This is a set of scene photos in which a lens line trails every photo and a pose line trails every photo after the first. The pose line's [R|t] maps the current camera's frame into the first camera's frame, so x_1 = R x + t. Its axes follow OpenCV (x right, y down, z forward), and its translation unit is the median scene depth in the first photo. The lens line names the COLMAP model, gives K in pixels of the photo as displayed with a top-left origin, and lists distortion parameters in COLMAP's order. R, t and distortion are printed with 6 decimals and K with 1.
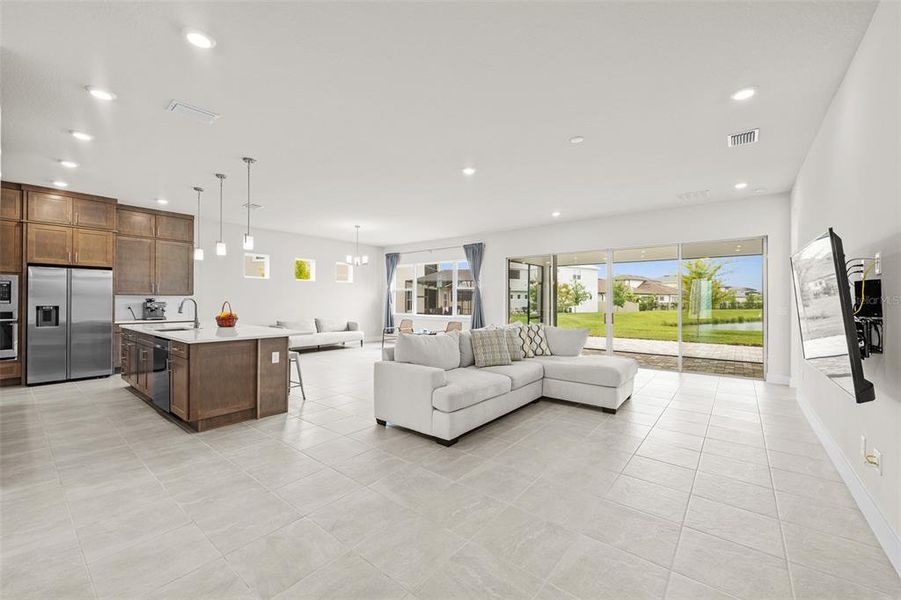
lens RADIAL K [[357.9, 0, 447.3], [0, 357.9, 298.3], [0, 0, 1]] dist [-0.001527, -0.000480]
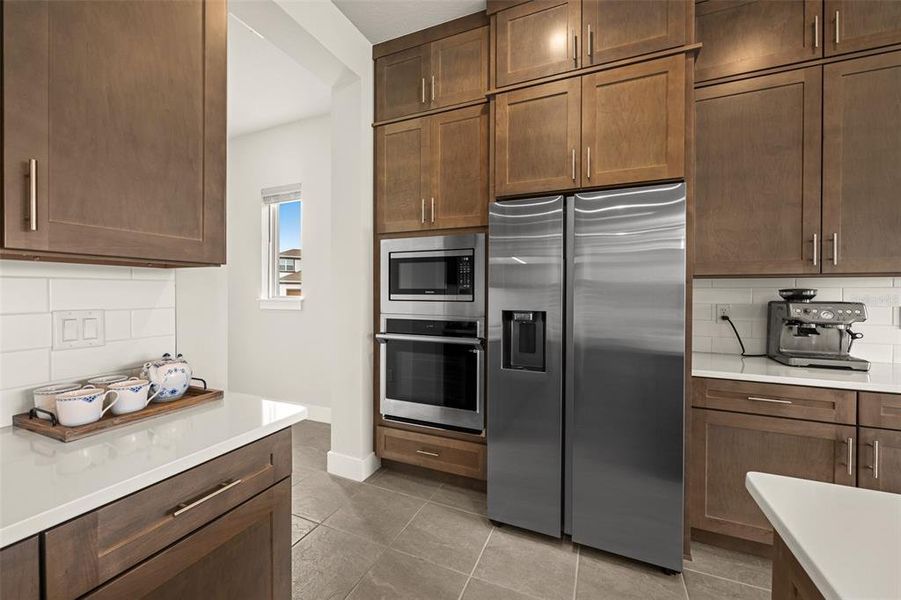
lens RADIAL K [[382.5, 0, 443.0], [0, 382.5, 297.2], [0, 0, 1]] dist [-0.011572, -0.000304]
pose [[0.245581, 0.005517, -0.969360, -0.693631], [0.003127, 0.999974, 0.006484, 0.005237], [0.969371, -0.004623, 0.245557, 0.741953]]
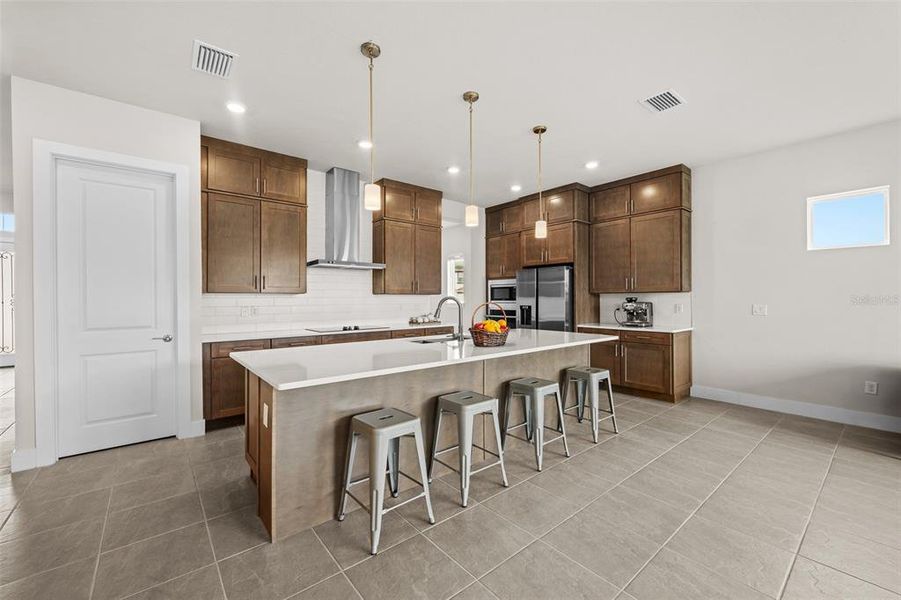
lens RADIAL K [[357.9, 0, 451.7], [0, 357.9, 299.1], [0, 0, 1]] dist [-0.001527, -0.000480]
pose [[-0.189770, -0.005501, -0.981813, -0.027787], [0.007231, 0.999949, -0.007001, 0.007047], [0.981802, -0.008428, -0.189720, 0.878686]]
